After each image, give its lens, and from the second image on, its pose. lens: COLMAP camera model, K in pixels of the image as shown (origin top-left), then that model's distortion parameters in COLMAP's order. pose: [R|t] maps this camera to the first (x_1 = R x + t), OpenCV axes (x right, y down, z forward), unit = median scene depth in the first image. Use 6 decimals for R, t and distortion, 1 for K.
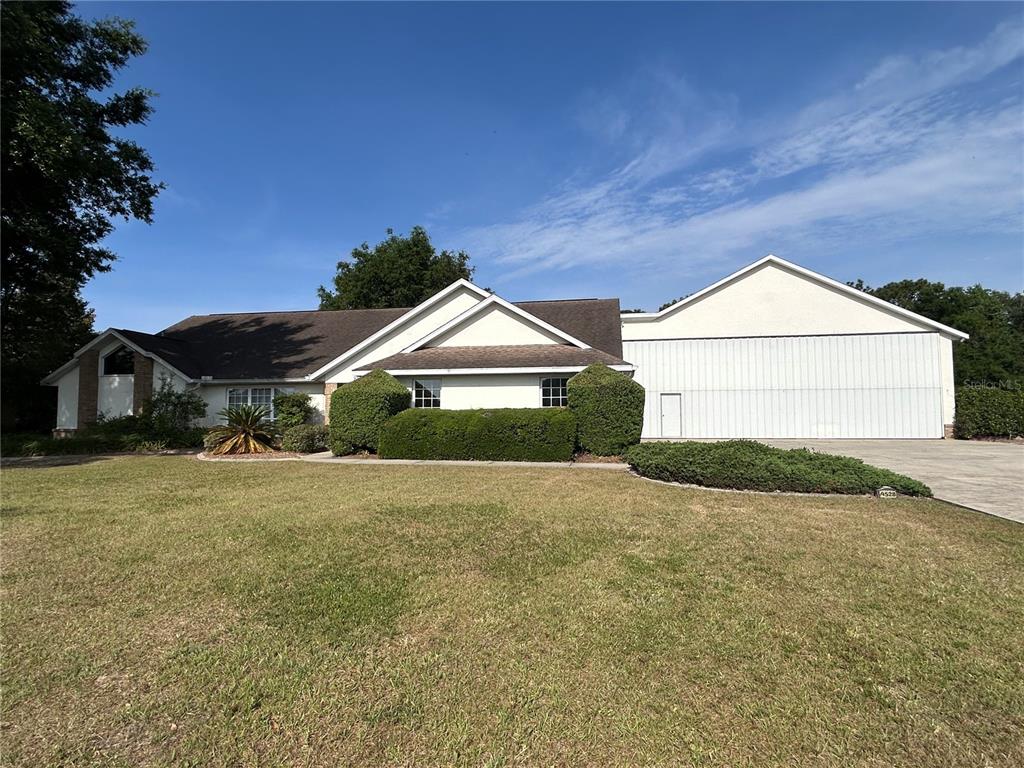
lens RADIAL K [[537.2, 0, 512.7], [0, 537.2, 387.2], [0, 0, 1]] dist [0.029987, -0.000350]
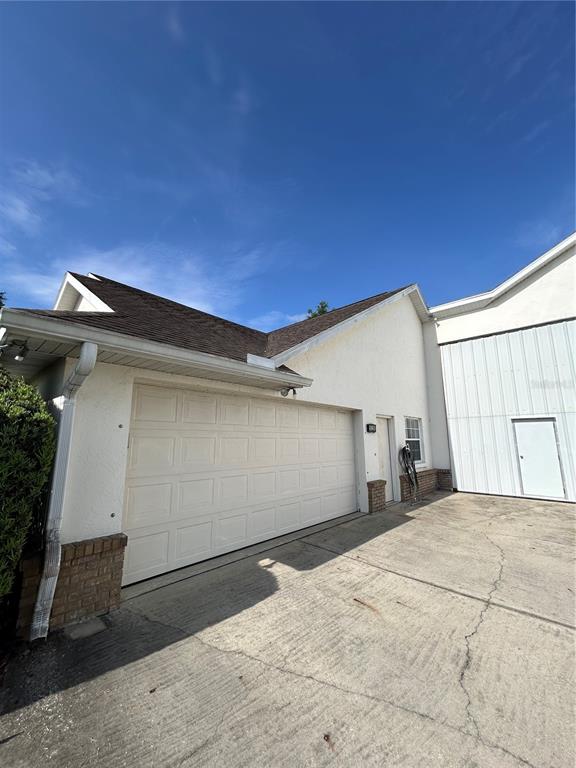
lens RADIAL K [[306.4, 0, 289.7], [0, 306.4, 383.4], [0, 0, 1]] dist [0.002423, 0.000075]
pose [[0.841136, -0.098873, -0.531709, 0.259201], [0.031367, 0.990410, -0.134549, 0.010790], [0.539913, 0.096495, 0.836171, 0.593672]]
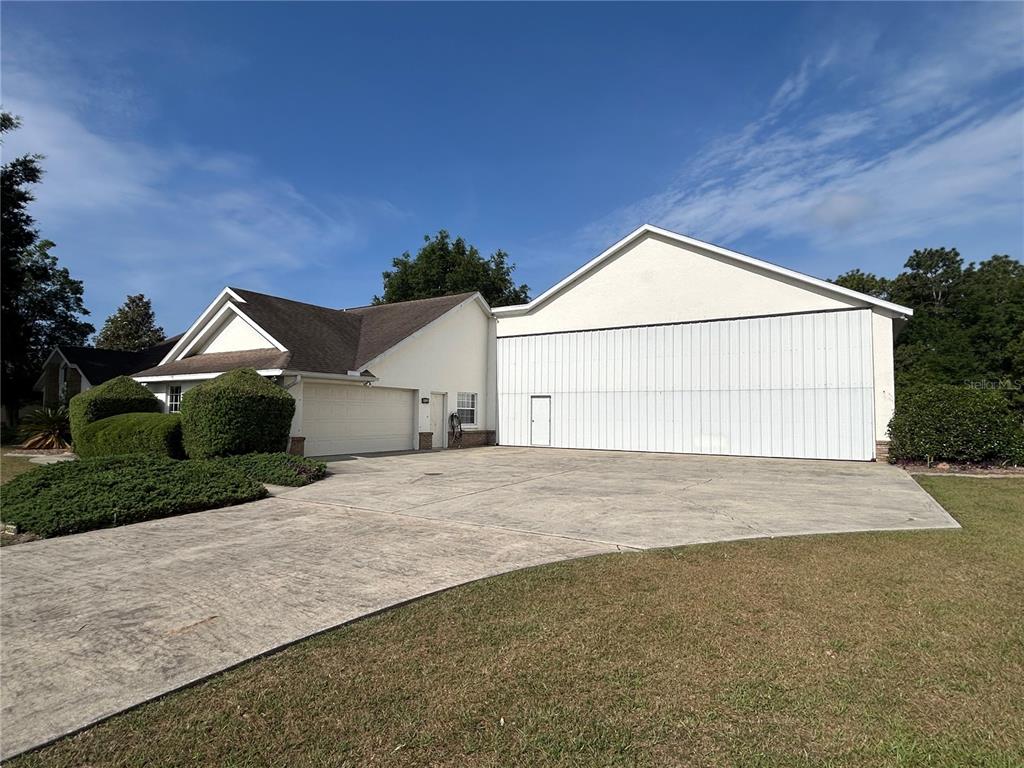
lens RADIAL K [[537.2, 0, 510.9], [0, 537.2, 385.7], [0, 0, 1]] dist [0.029987, -0.000350]
pose [[0.926051, -0.007935, -0.377314, 0.591510], [0.008962, 0.999959, 0.000967, -0.006058], [0.377291, -0.004276, 0.926085, 0.177487]]
